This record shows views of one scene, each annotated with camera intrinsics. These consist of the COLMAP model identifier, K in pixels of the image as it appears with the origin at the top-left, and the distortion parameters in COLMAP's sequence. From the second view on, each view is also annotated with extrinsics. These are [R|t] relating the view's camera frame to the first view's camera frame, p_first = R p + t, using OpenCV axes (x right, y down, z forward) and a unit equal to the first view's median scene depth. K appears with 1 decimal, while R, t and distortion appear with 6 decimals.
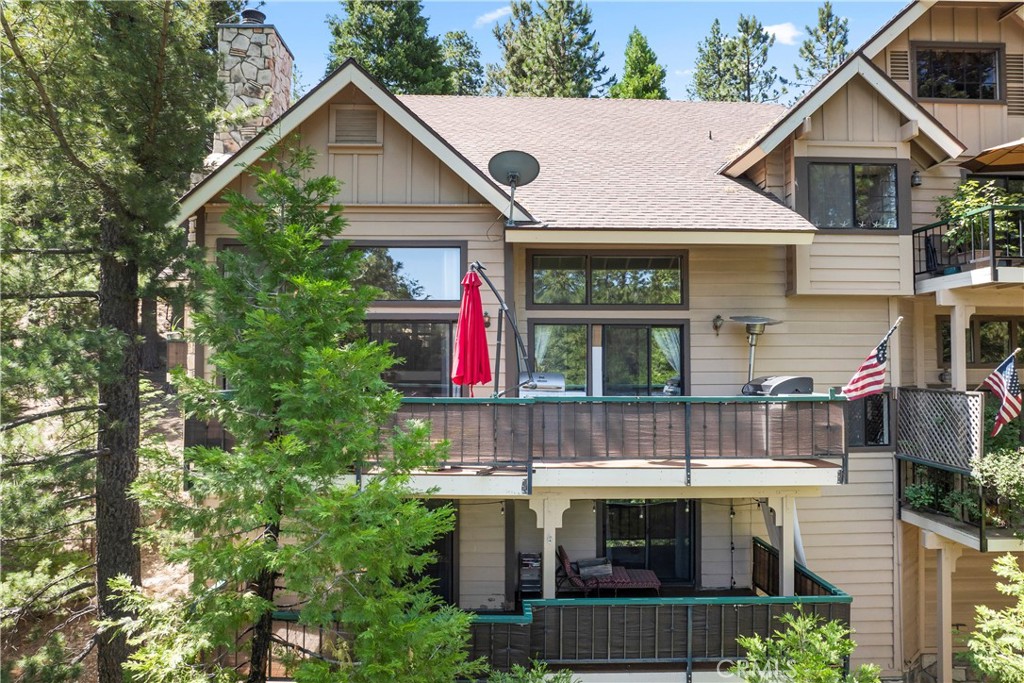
lens RADIAL K [[726.7, 0, 512.0], [0, 726.7, 341.5], [0, 0, 1]] dist [-0.003184, -0.001226]
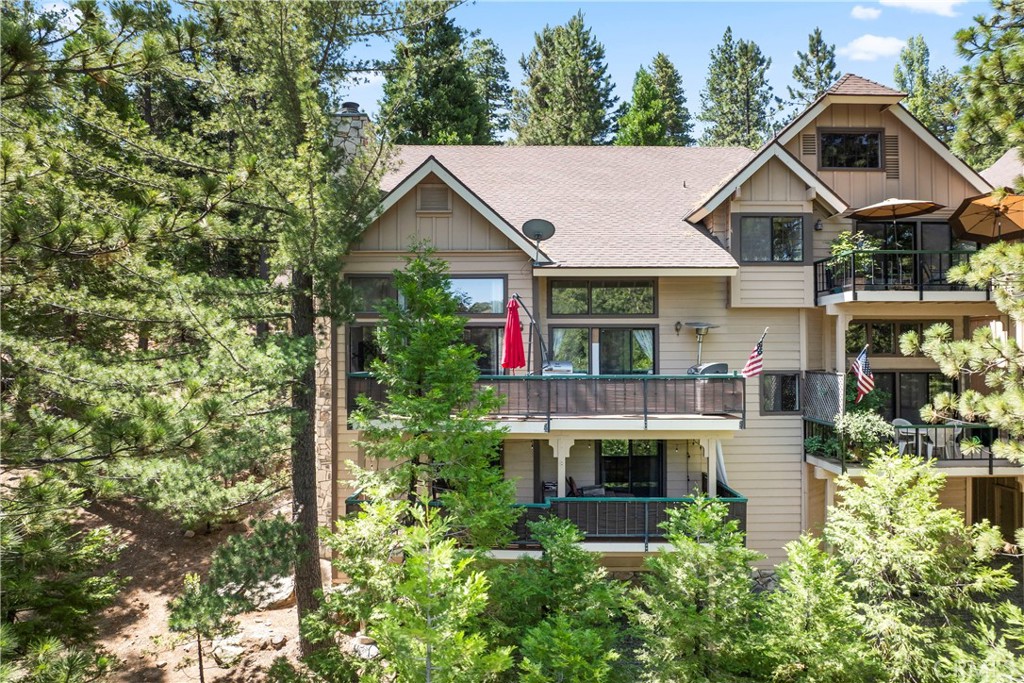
lens RADIAL K [[726.7, 0, 512.0], [0, 726.7, 341.5], [0, 0, 1]] dist [-0.003184, -0.001226]
pose [[0.999463, -0.002855, -0.032630, -0.003561], [0.003382, 0.999865, 0.016099, -0.020518], [0.032580, -0.016201, 0.999338, -0.476847]]
